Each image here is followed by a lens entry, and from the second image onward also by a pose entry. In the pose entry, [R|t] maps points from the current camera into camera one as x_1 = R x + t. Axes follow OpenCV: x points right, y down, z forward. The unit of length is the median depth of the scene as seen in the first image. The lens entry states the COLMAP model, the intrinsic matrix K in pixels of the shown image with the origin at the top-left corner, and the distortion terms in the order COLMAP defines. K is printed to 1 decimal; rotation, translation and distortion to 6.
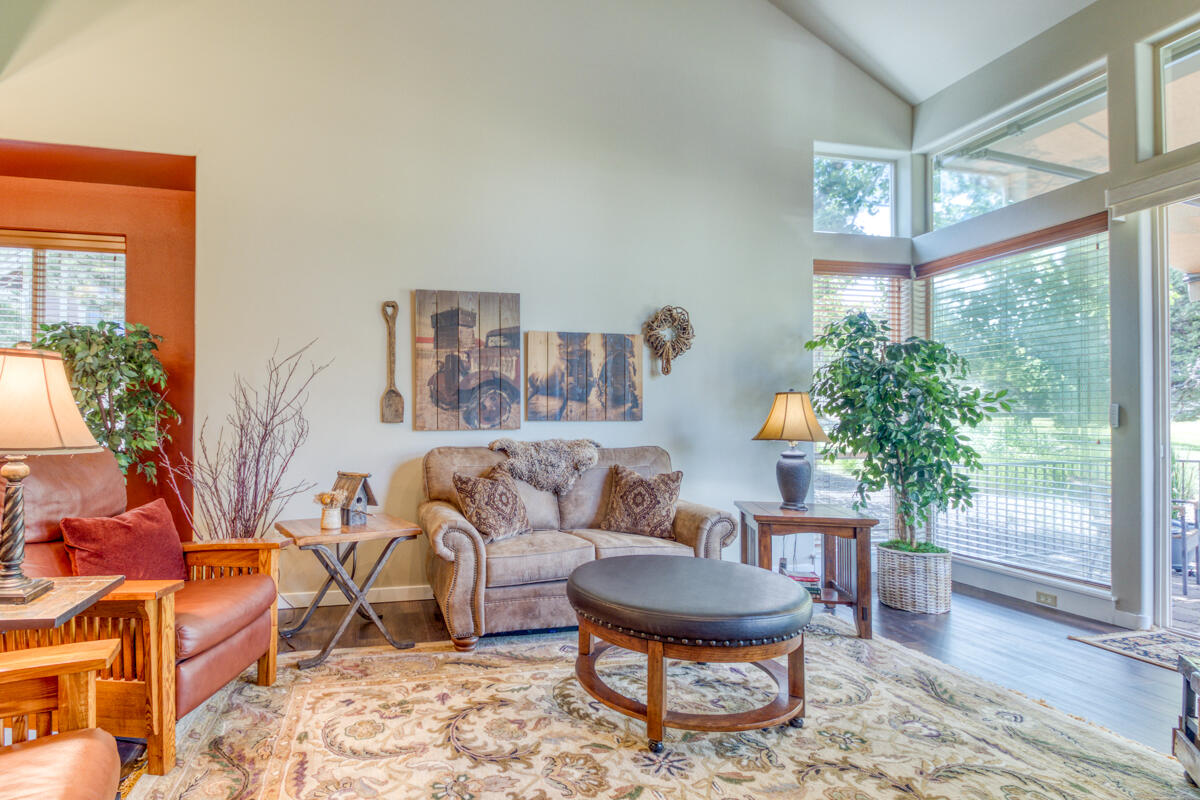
lens RADIAL K [[554.3, 0, 535.9], [0, 554.3, 415.0], [0, 0, 1]] dist [0.019350, -0.012340]
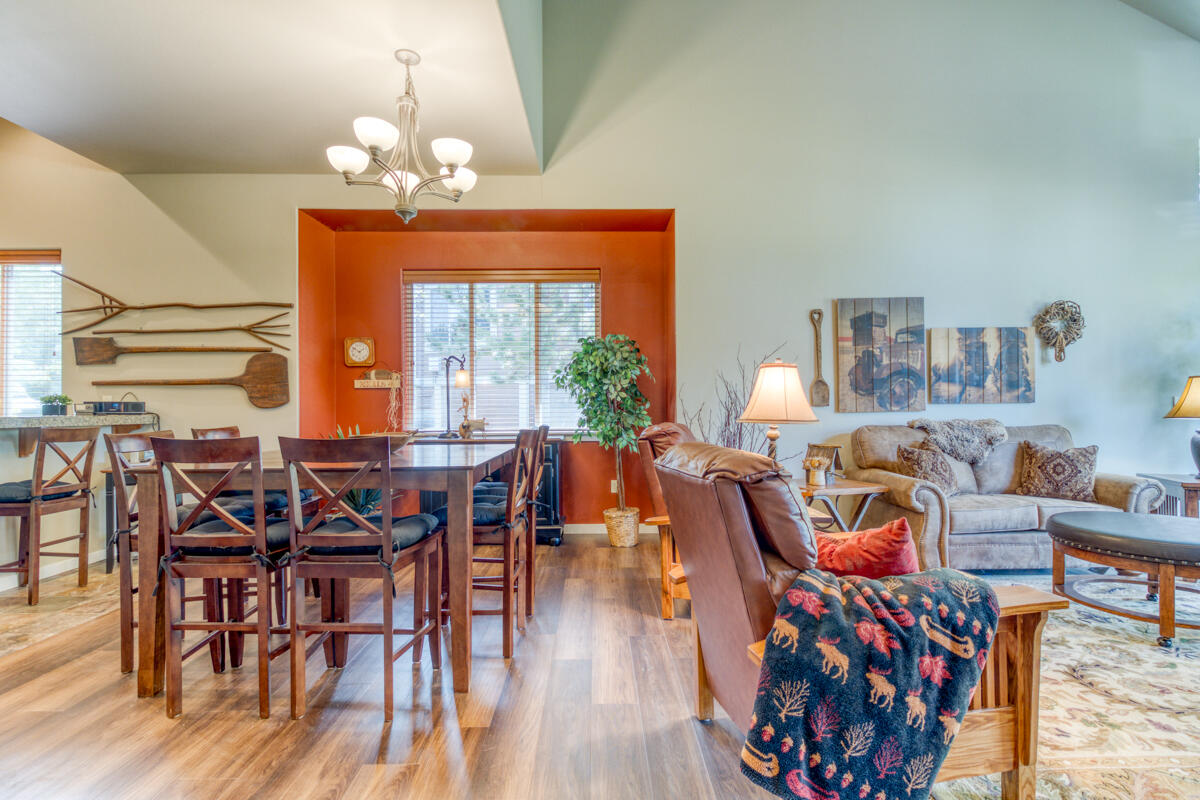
lens RADIAL K [[570.0, 0, 607.4], [0, 570.0, 401.7], [0, 0, 1]] dist [0.005777, -0.005760]
pose [[0.978714, -0.012222, -0.204865, -0.456572], [0.012855, 0.999916, 0.001761, -0.005108], [0.204826, -0.004357, 0.978789, -0.348220]]
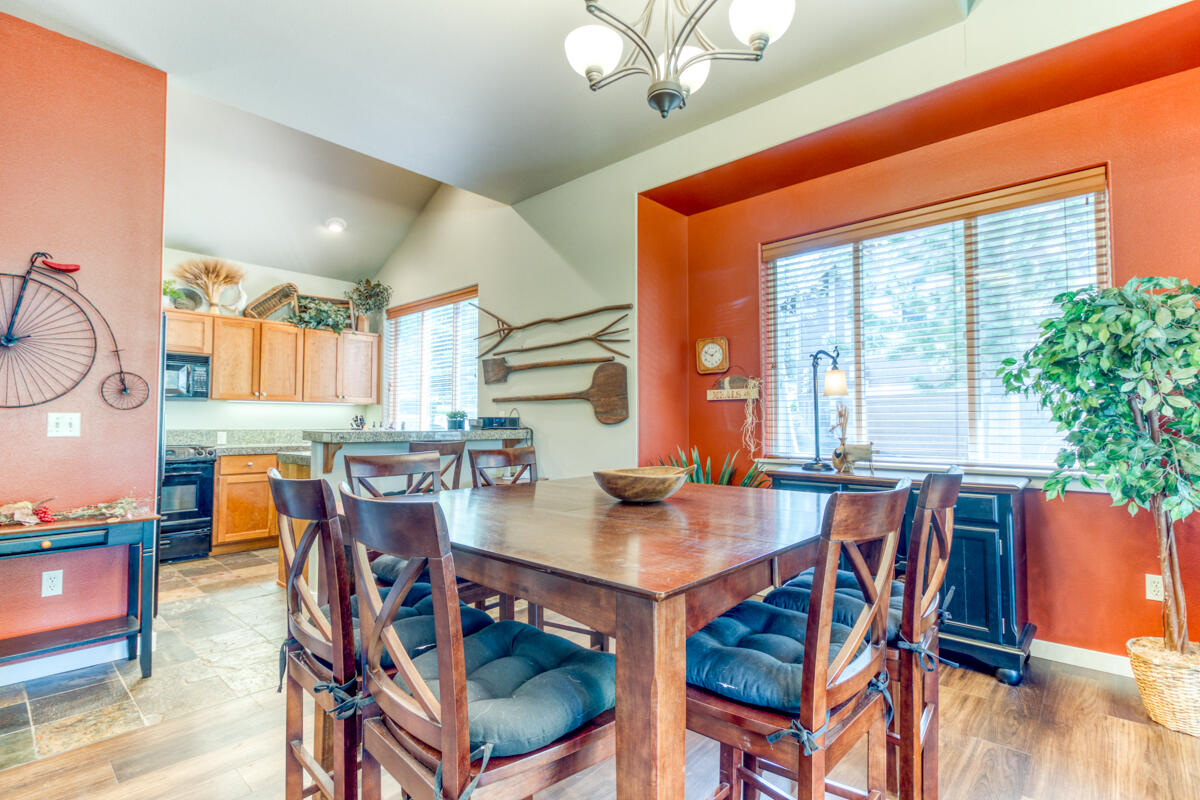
lens RADIAL K [[554.3, 0, 617.2], [0, 554.3, 401.6], [0, 0, 1]] dist [0.019350, -0.012340]
pose [[0.585541, -0.034231, -0.809919, -0.560318], [0.011437, 0.999357, -0.033969, -0.005911], [0.810562, 0.010627, 0.585557, 0.119934]]
